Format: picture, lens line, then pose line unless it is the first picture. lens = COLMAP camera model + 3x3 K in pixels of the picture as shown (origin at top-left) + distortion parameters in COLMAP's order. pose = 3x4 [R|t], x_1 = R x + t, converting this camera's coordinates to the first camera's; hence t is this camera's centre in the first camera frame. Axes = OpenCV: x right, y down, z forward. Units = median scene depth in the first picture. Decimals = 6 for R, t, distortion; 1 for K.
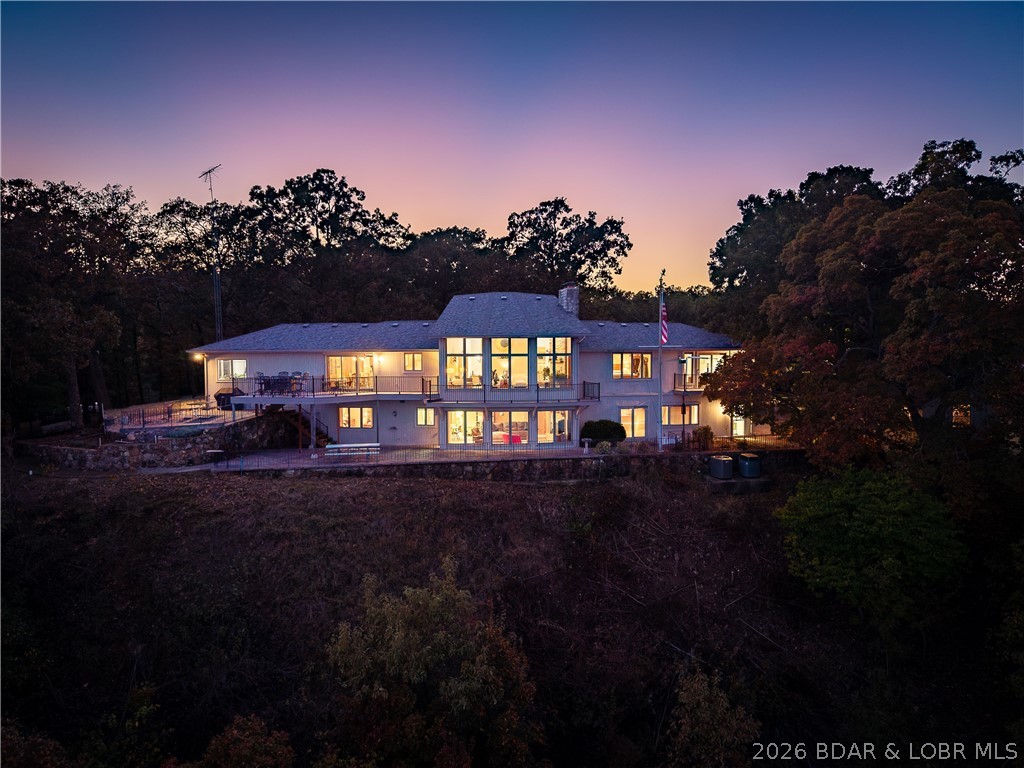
lens RADIAL K [[691.8, 0, 512.0], [0, 691.8, 384.0], [0, 0, 1]] dist [0.003262, 0.000825]
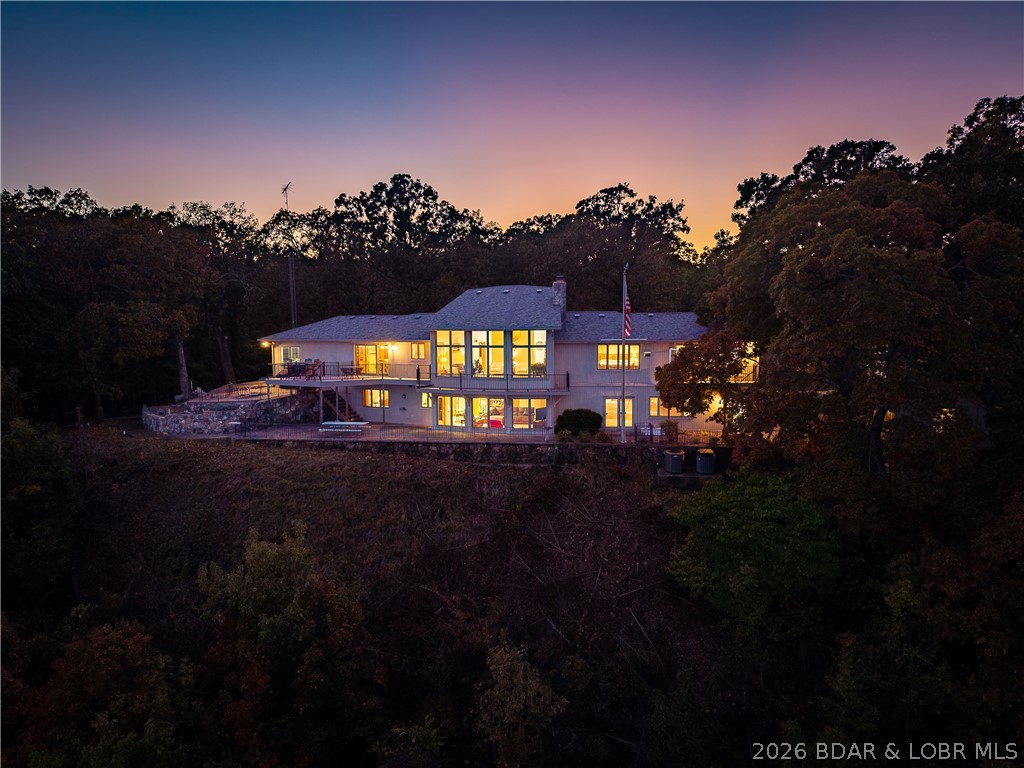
lens RADIAL K [[691.8, 0, 512.0], [0, 691.8, 384.0], [0, 0, 1]] dist [0.003262, 0.000825]
pose [[0.945074, 0.027584, -0.325692, 0.382297], [-0.013906, 0.998924, 0.044249, -0.031029], [0.326562, -0.037289, 0.944440, -0.018896]]
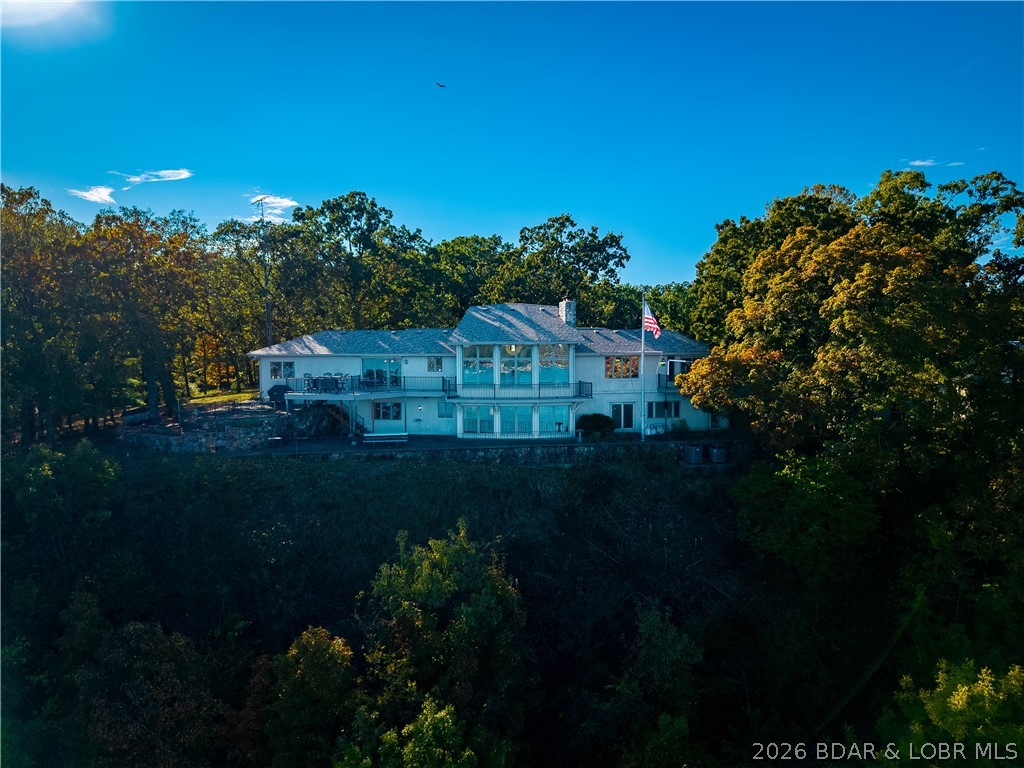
lens RADIAL K [[691.8, 0, 512.0], [0, 691.8, 384.0], [0, 0, 1]] dist [0.003262, 0.000825]
pose [[0.999538, 0.001967, -0.030327, 0.025272], [-0.001596, 0.999924, 0.012232, -0.013269], [0.030349, -0.012178, 0.999465, -0.183773]]
